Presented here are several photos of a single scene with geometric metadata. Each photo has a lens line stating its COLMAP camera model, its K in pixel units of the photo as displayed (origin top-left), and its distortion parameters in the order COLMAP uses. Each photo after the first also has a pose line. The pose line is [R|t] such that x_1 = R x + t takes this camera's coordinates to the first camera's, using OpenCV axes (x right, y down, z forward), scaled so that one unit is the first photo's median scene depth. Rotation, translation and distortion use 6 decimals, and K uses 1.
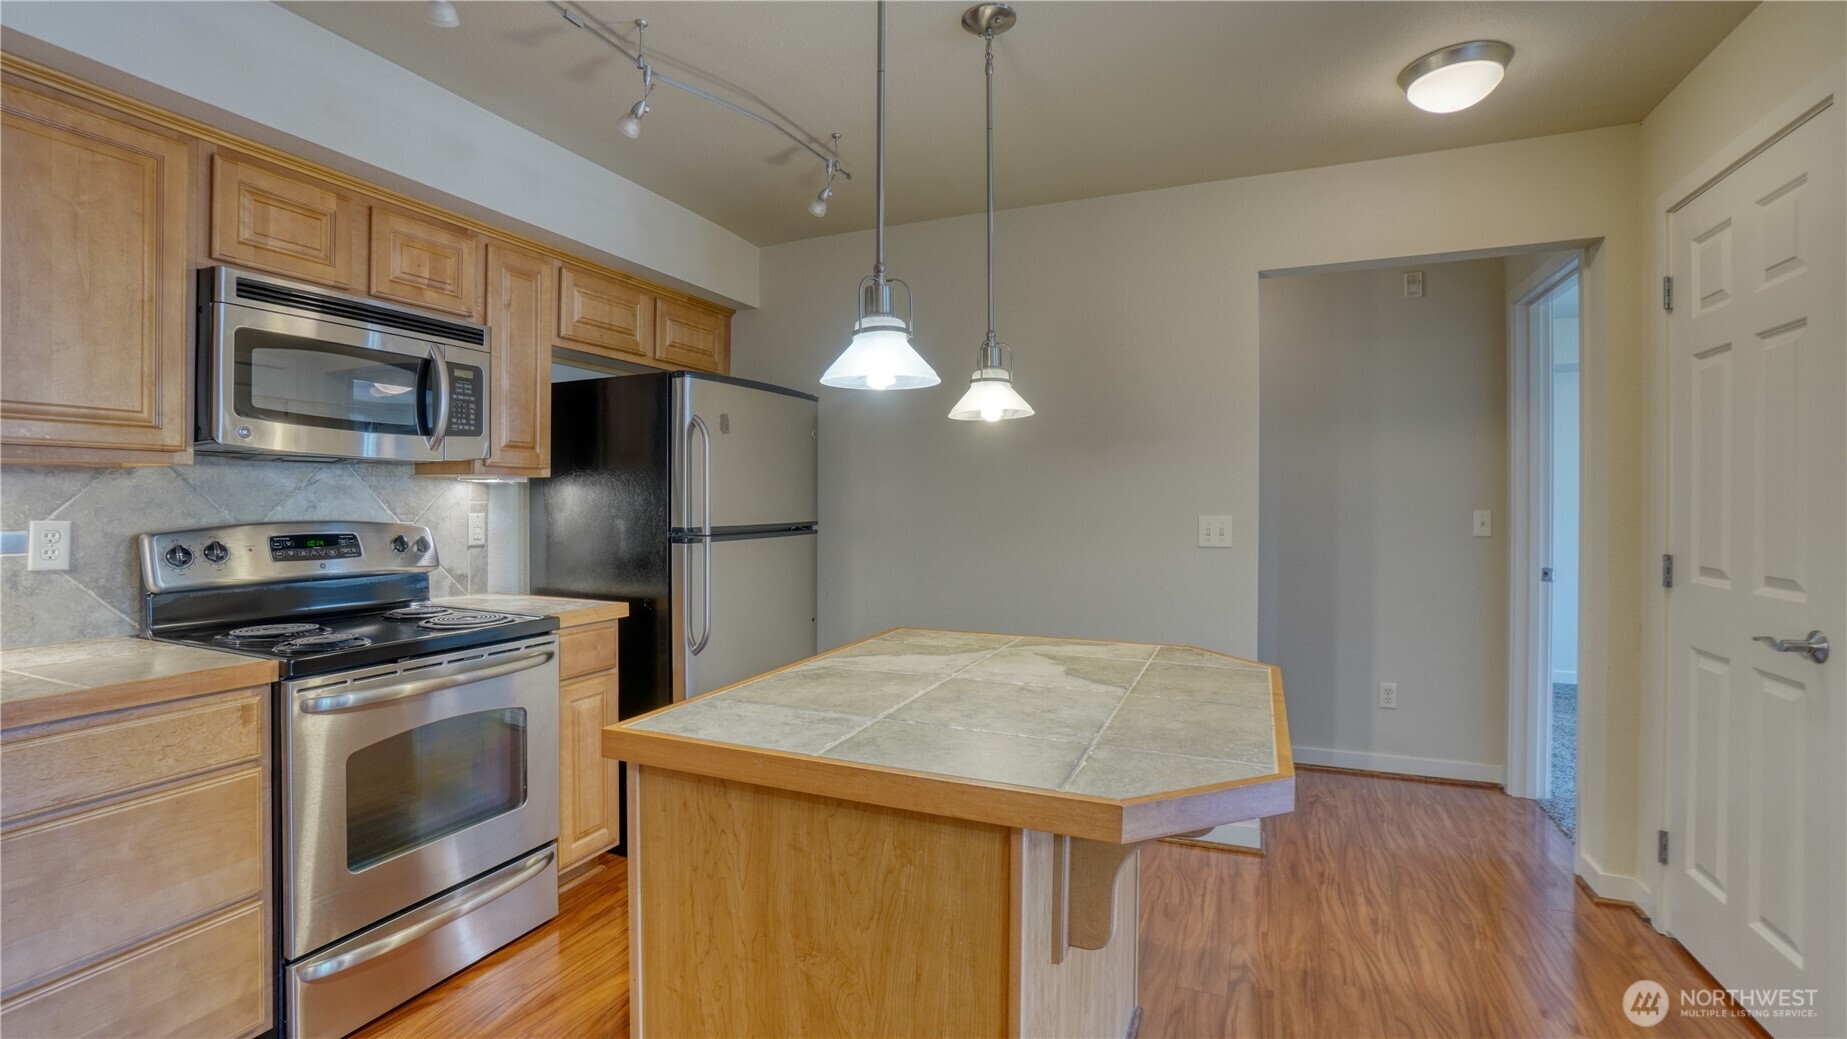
lens RADIAL K [[836.7, 0, 876.4], [0, 836.7, 501.8], [0, 0, 1]] dist [-0.056011, 0.017540]
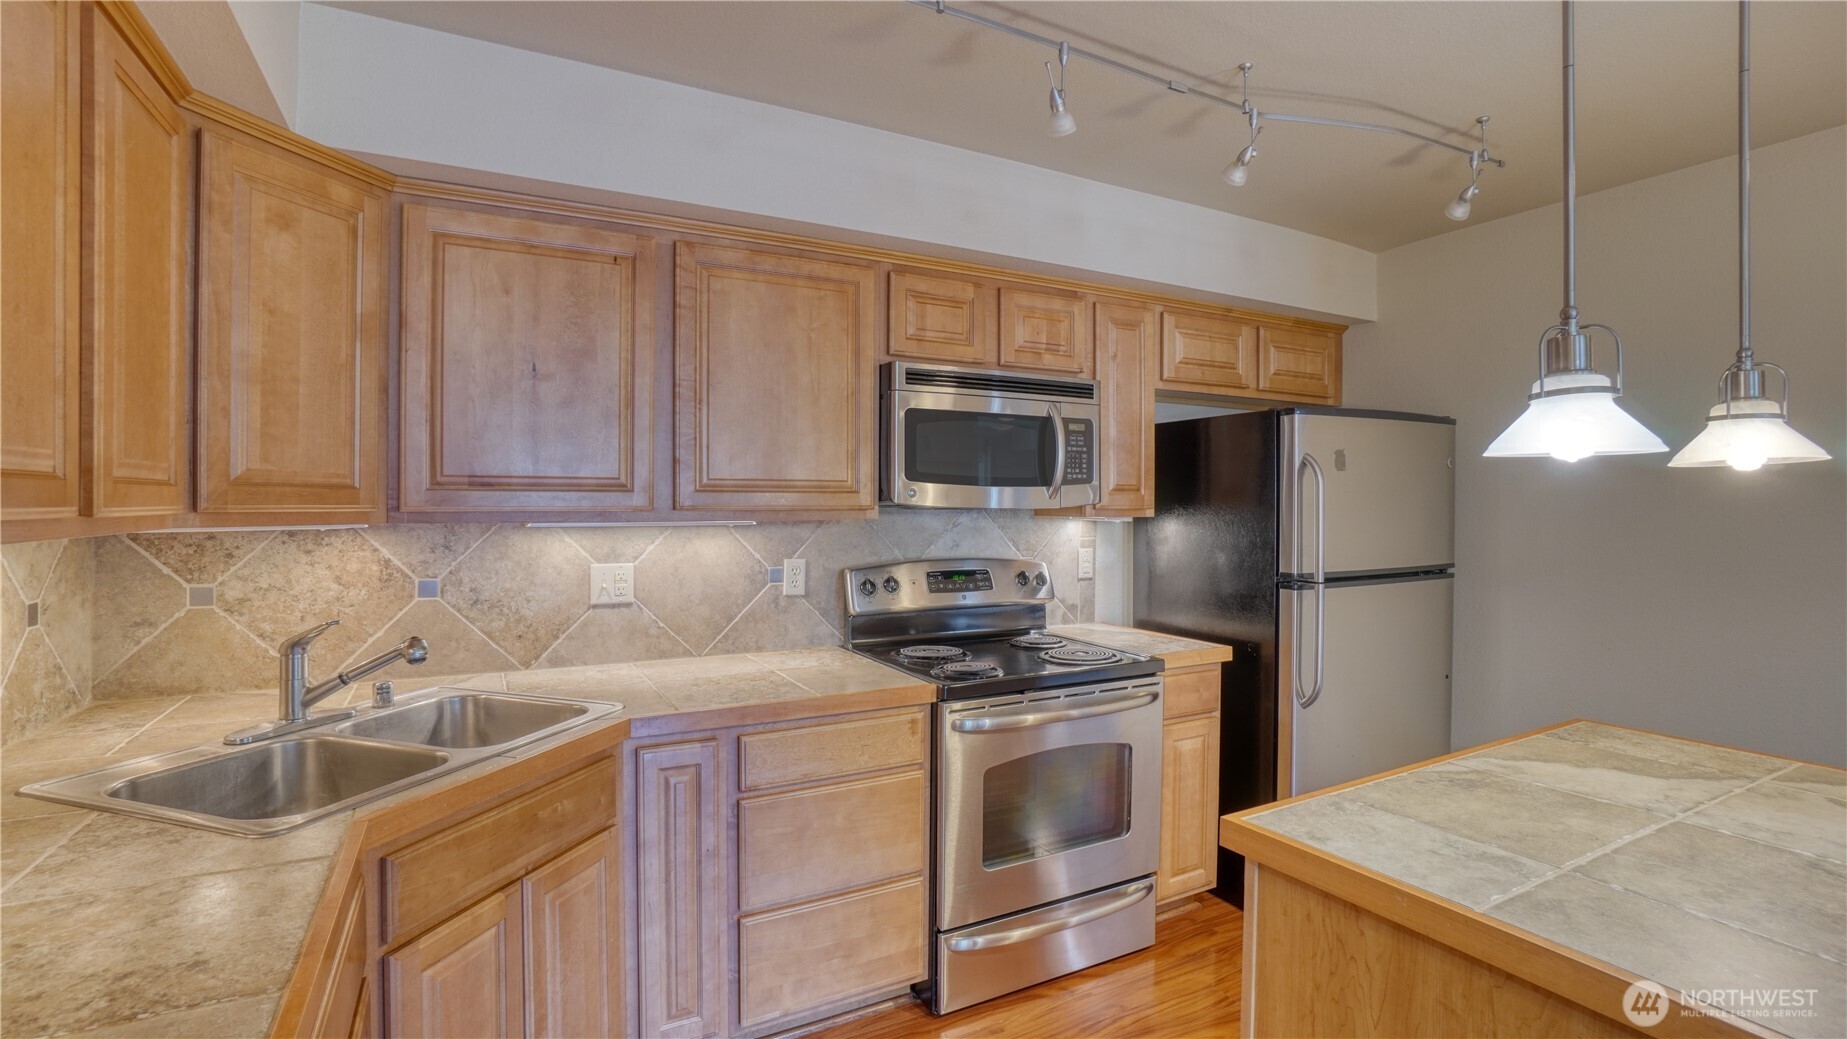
lens RADIAL K [[836.7, 0, 904.8], [0, 836.7, 506.6], [0, 0, 1]] dist [-0.056011, 0.017540]
pose [[0.796613, 0.001002, -0.604488, -0.018668], [-0.000172, 0.999999, 0.001430, -0.051861], [0.604489, -0.001035, 0.796613, -0.008144]]
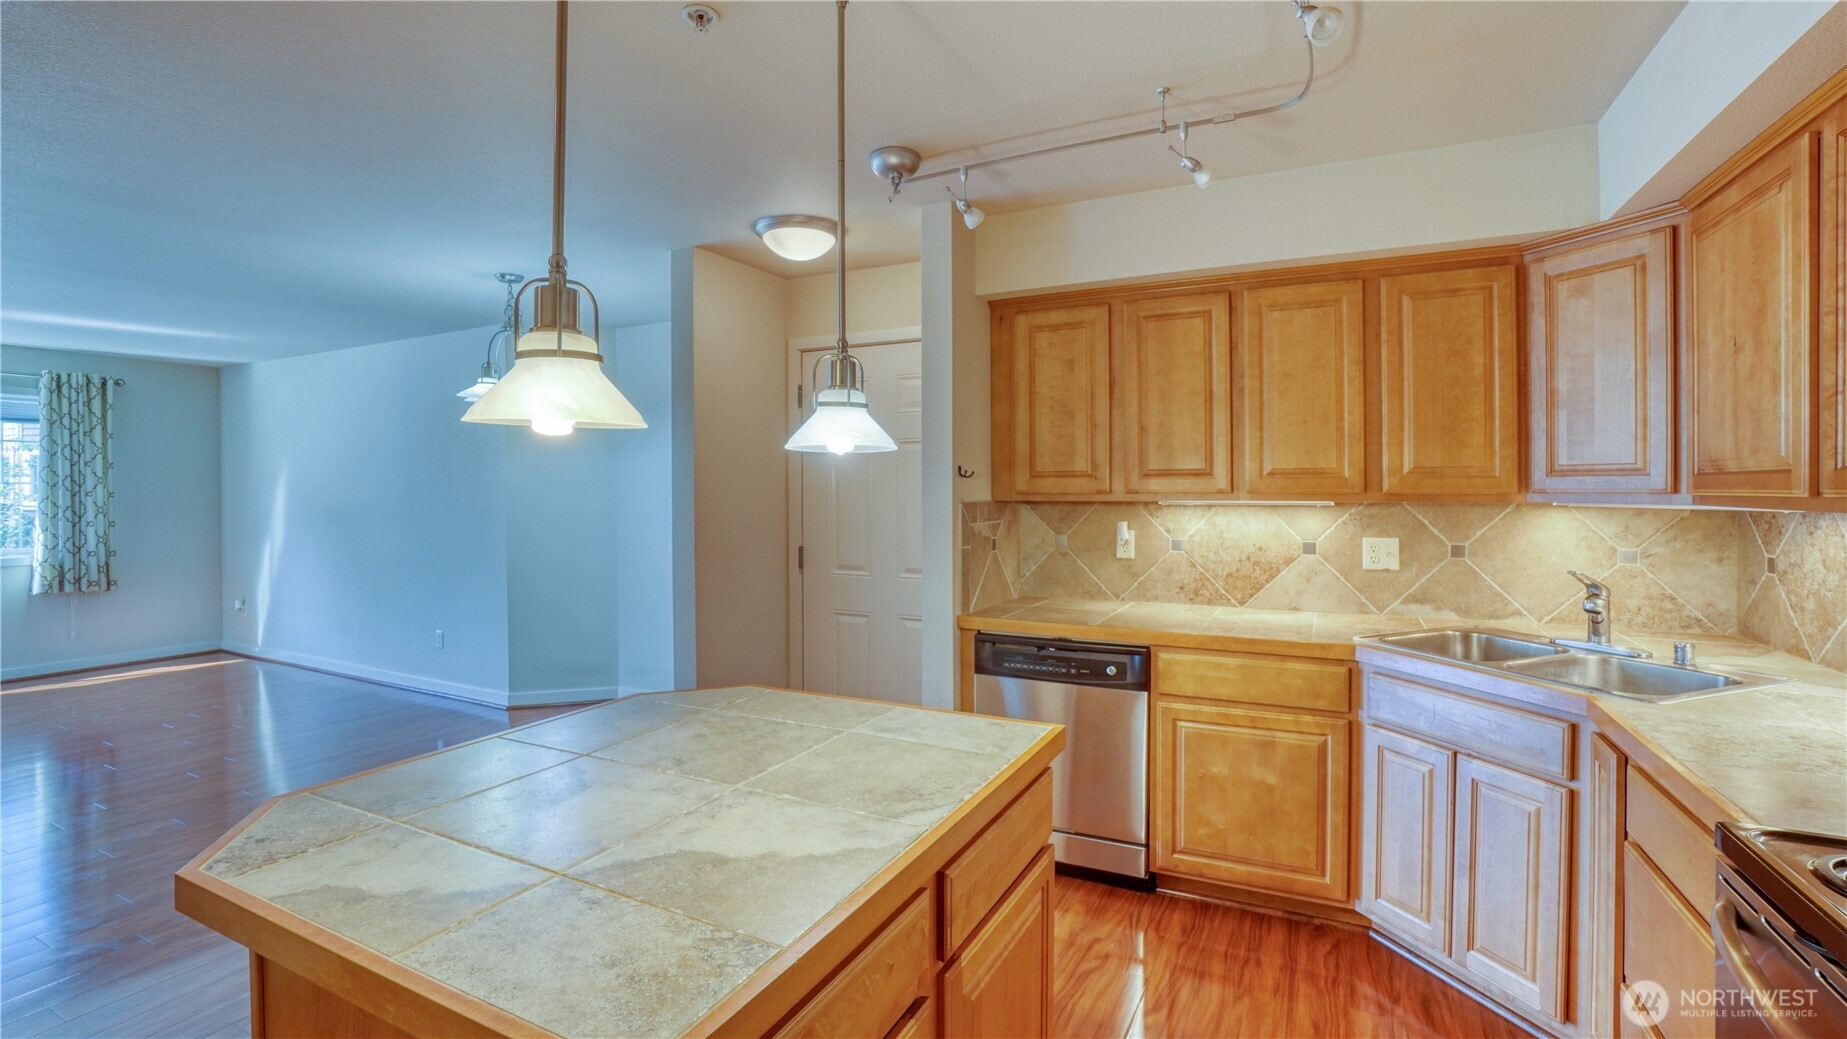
lens RADIAL K [[806.1, 0, 912.6], [0, 806.1, 495.3], [0, 0, 1]] dist [-0.040230, 0.010568]
pose [[-0.999287, 0.001550, 0.037726, -0.074312], [0.001837, 0.999970, 0.007577, -0.053232], [-0.037713, 0.007640, -0.999259, 1.194258]]
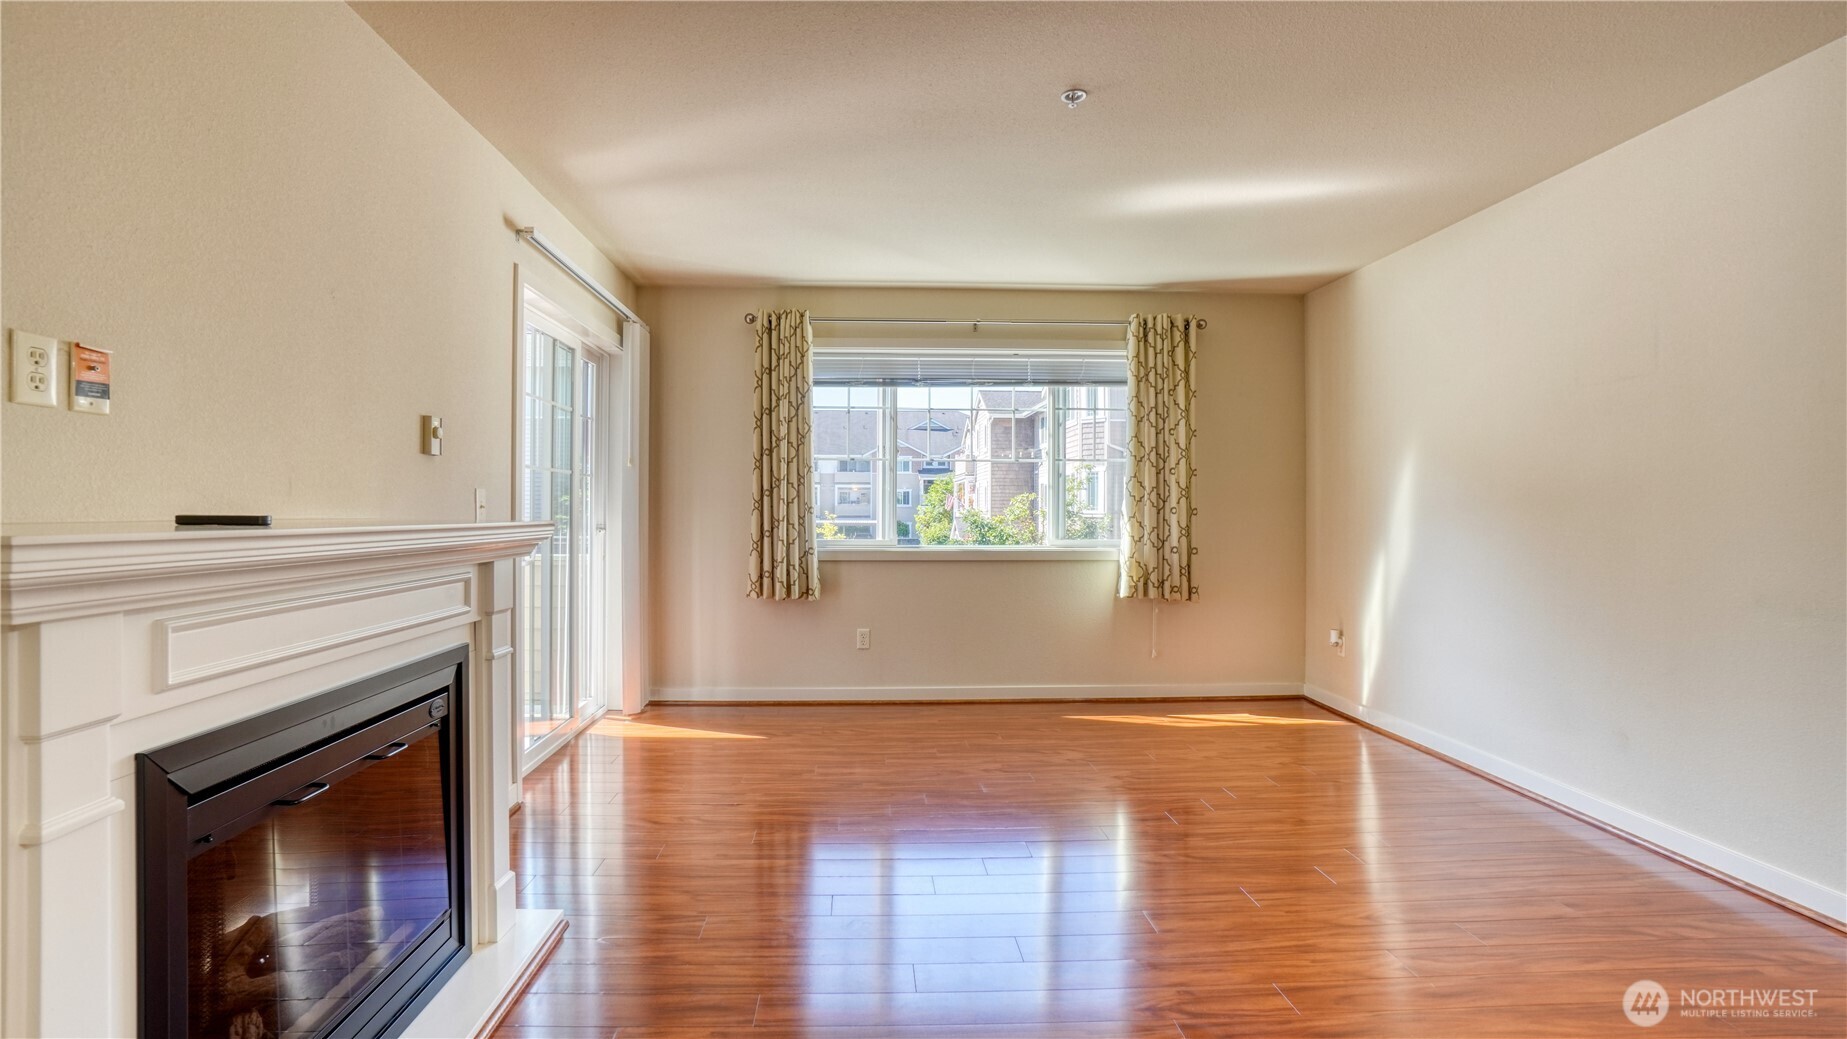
lens RADIAL K [[836.7, 0, 897.7], [0, 836.7, 505.4], [0, 0, 1]] dist [-0.056011, 0.017540]
pose [[-0.446893, 0.003037, 0.894582, 1.111098], [-0.001764, 0.999989, -0.004276, 0.046728], [-0.894586, -0.003489, -0.446883, 0.324253]]
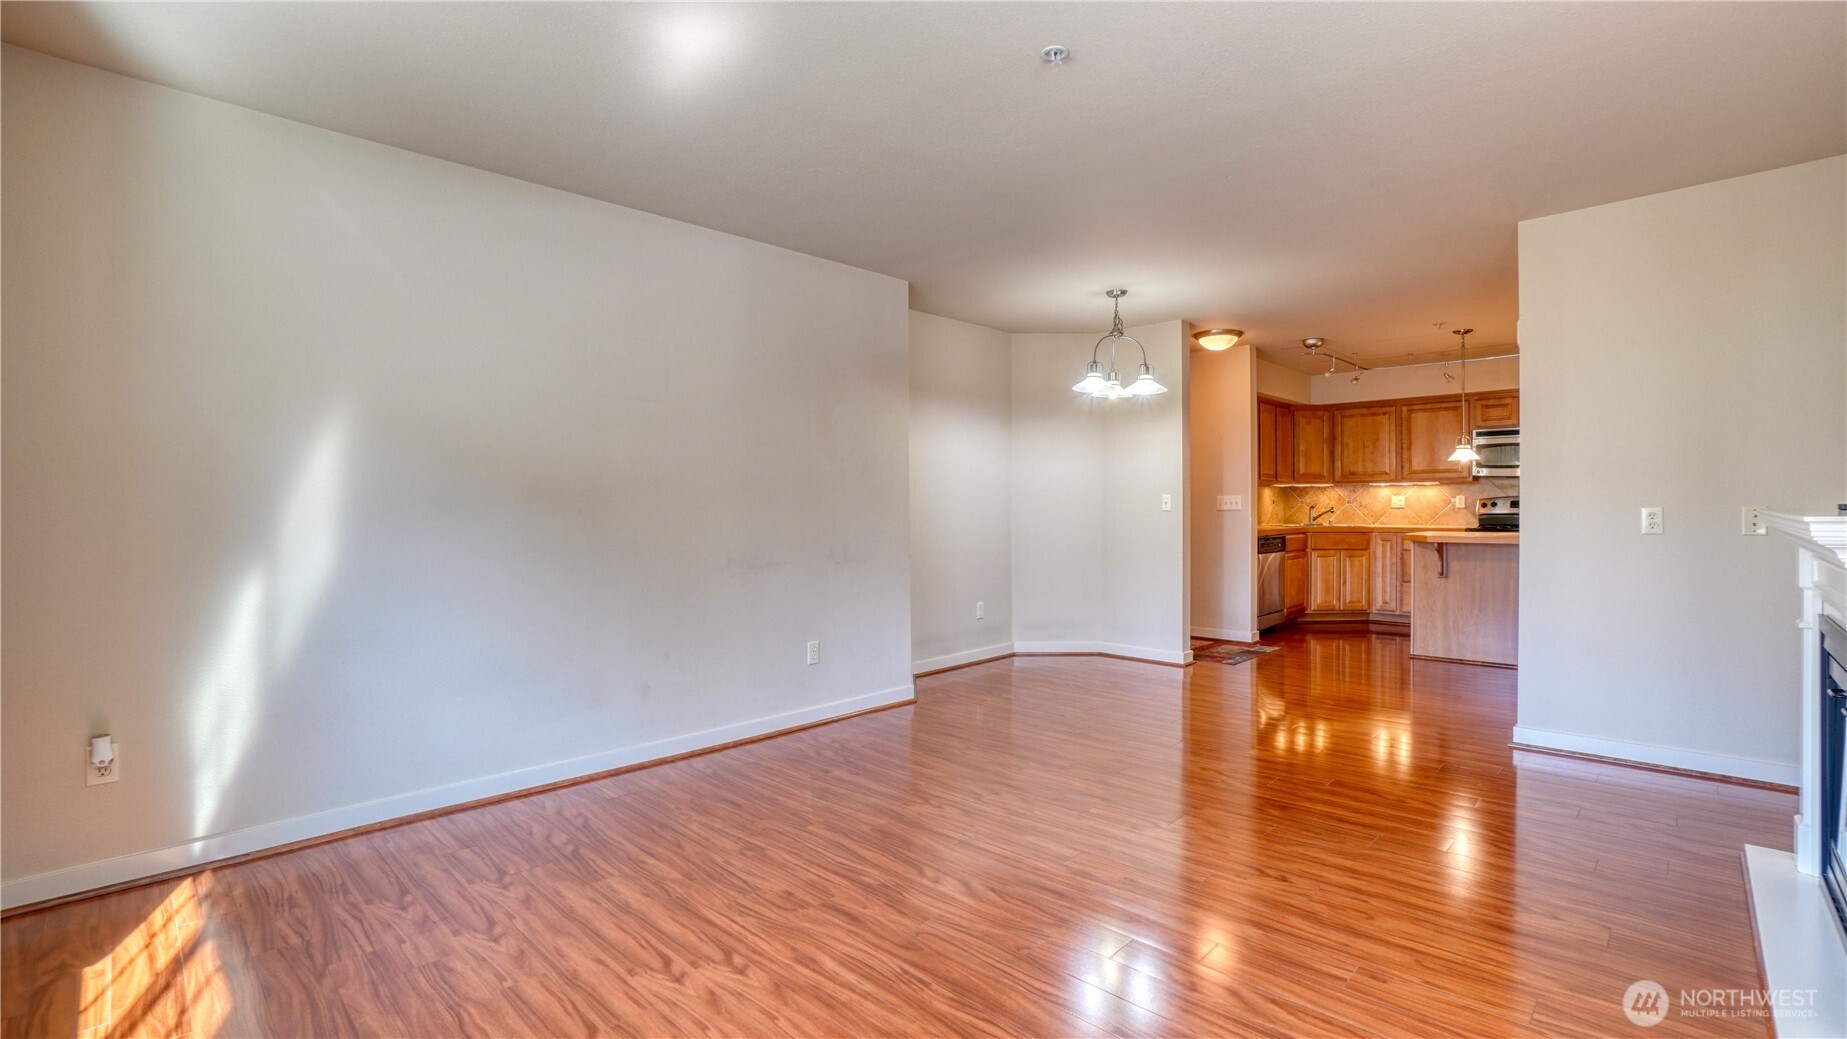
lens RADIAL K [[836.7, 0, 929.2], [0, 836.7, 511.2], [0, 0, 1]] dist [-0.056011, 0.017540]
pose [[-0.323294, 0.007198, -0.946271, 2.889491], [0.007200, 0.999961, 0.005146, 0.047632], [0.946271, -0.005150, -0.323333, -0.153206]]
